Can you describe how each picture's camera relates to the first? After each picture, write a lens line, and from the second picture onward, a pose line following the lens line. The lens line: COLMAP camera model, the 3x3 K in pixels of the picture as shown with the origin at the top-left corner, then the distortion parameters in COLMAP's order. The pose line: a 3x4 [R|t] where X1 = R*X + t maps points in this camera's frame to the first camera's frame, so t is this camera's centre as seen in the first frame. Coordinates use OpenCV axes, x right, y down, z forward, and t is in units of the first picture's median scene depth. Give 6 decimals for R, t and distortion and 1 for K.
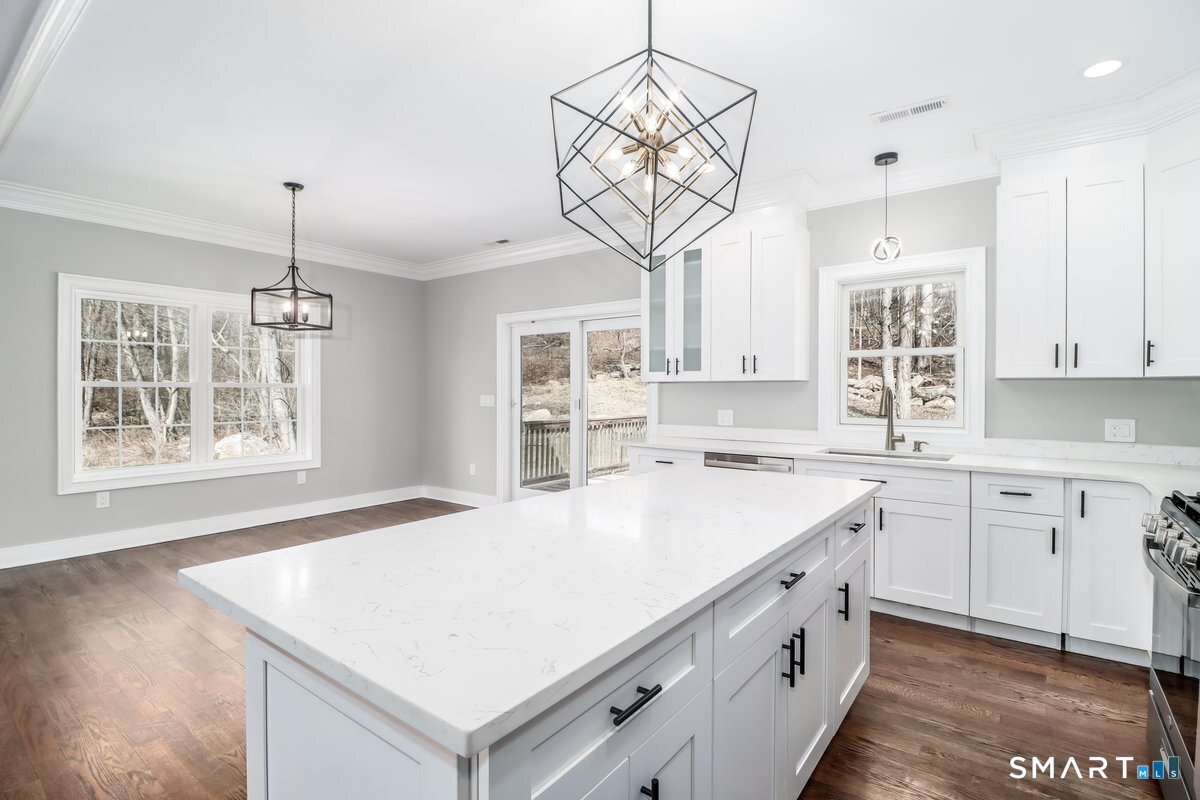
lens RADIAL K [[563.4, 0, 608.5], [0, 563.4, 396.3], [0, 0, 1]] dist [-0.001751, -0.007808]
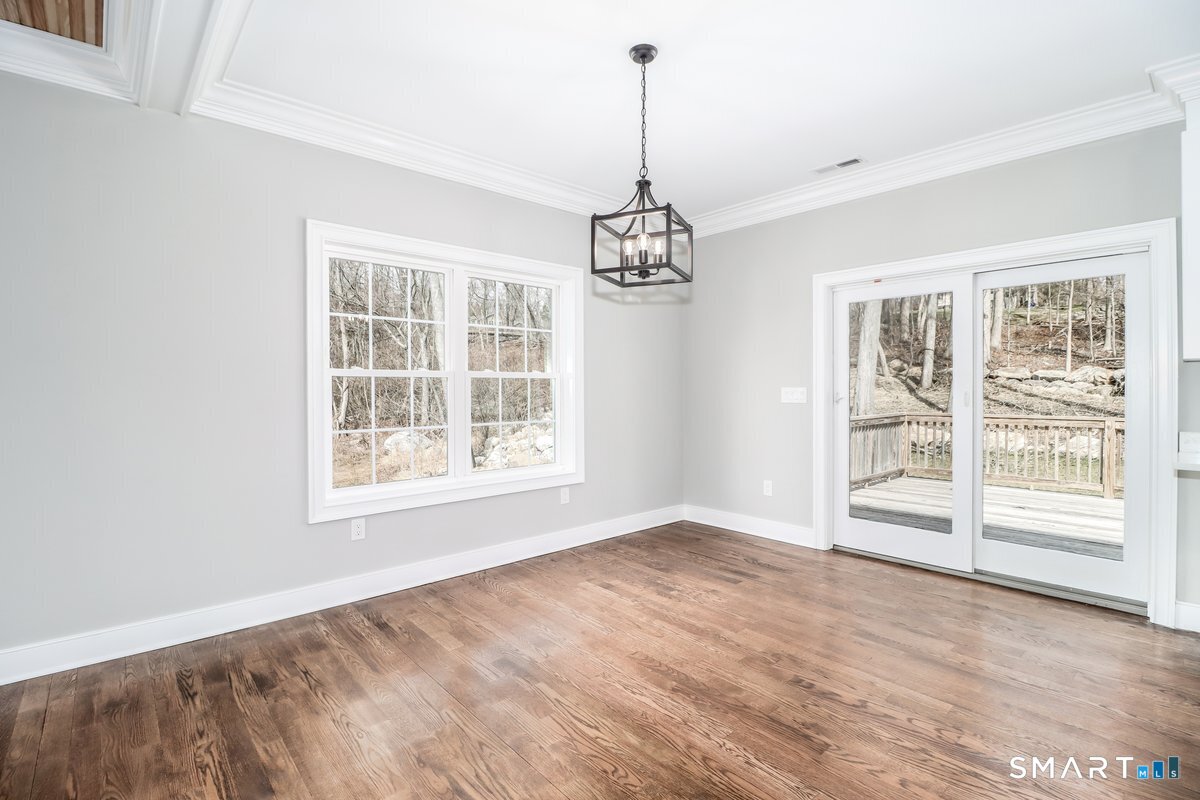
lens RADIAL K [[563.4, 0, 607.0], [0, 563.4, 394.9], [0, 0, 1]] dist [-0.001751, -0.007808]
pose [[0.980321, -0.003260, -0.197385, -0.432577], [0.003652, 0.999992, 0.001620, 0.008273], [0.197378, -0.002309, 0.980325, 0.336555]]
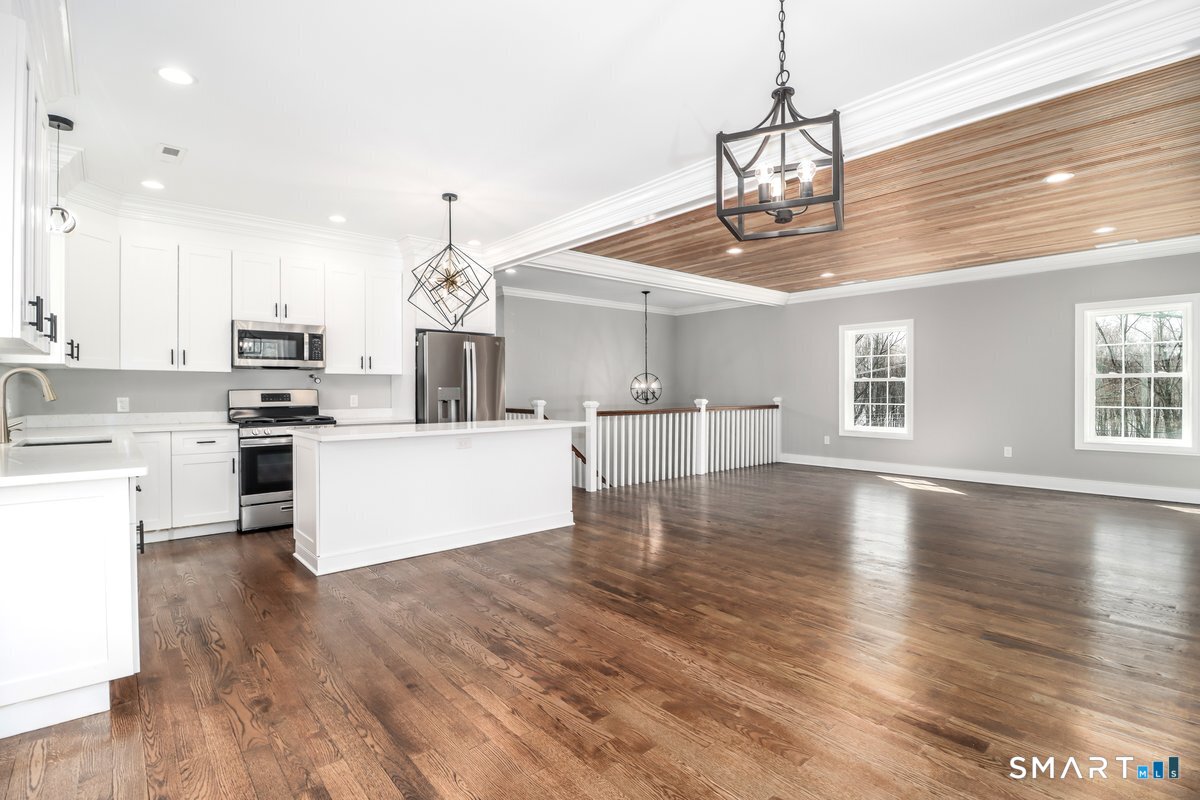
lens RADIAL K [[563.4, 0, 606.1], [0, 563.4, 398.2], [0, 0, 1]] dist [-0.001751, -0.007808]
pose [[-0.976436, -0.002427, 0.215795, -0.470665], [0.002766, 0.999714, 0.023758, 0.009364], [-0.215791, 0.023795, -0.976150, 1.372024]]
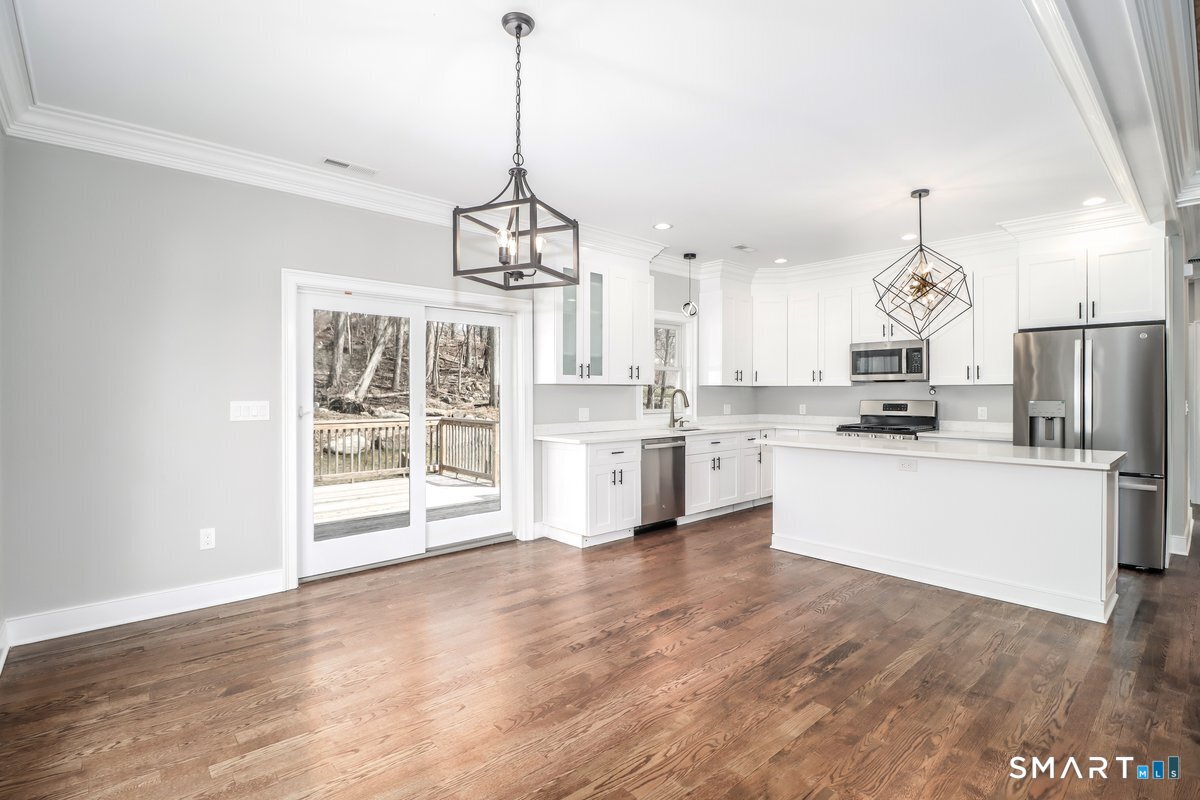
lens RADIAL K [[563.4, 0, 604.2], [0, 563.4, 391.1], [0, 0, 1]] dist [-0.001751, -0.007808]
pose [[0.193605, -0.001051, 0.981079, -1.000671], [0.010119, 0.999948, -0.000925, -0.011067], [-0.981027, 0.010107, 0.193605, 0.745598]]
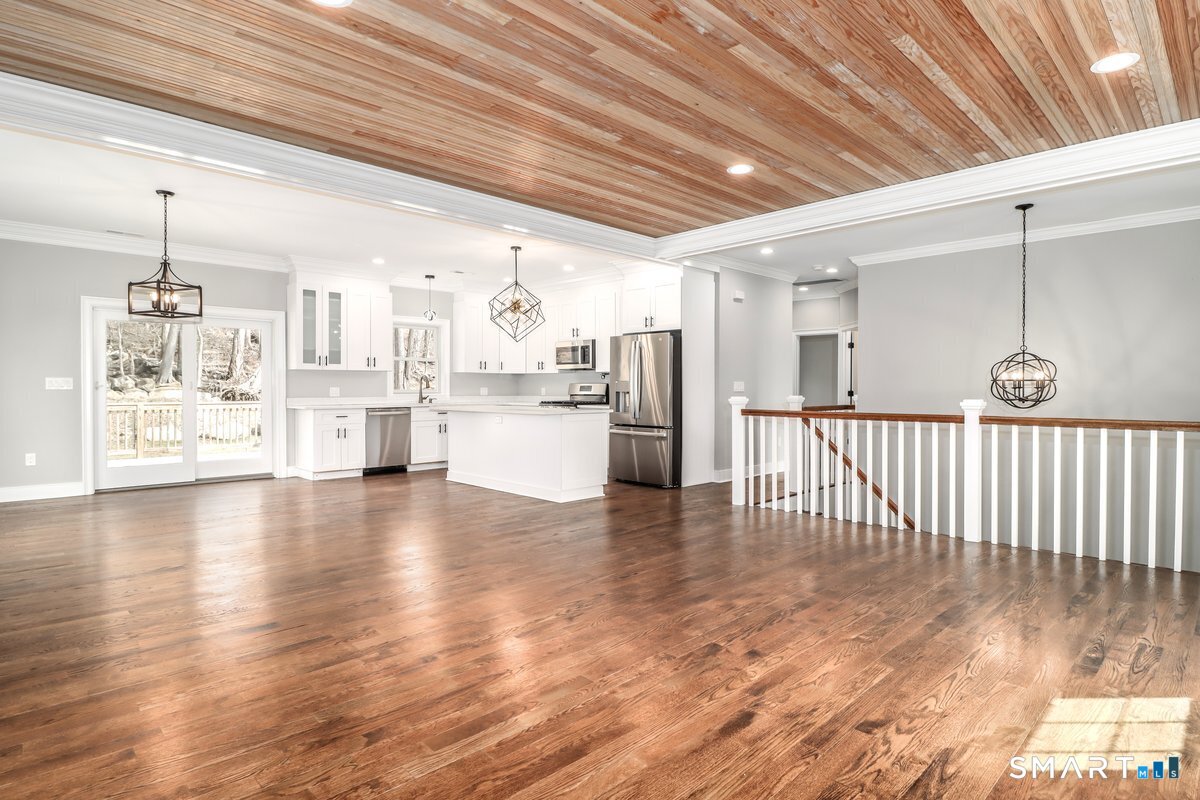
lens RADIAL K [[624.8, 0, 628.6], [0, 624.8, 392.2], [0, 0, 1]] dist [-0.009305, -0.002343]
pose [[0.125498, -0.009210, 0.992051, -1.581775], [0.008553, 0.999930, 0.008201, 0.031733], [-0.992057, 0.007455, 0.125568, -0.108899]]
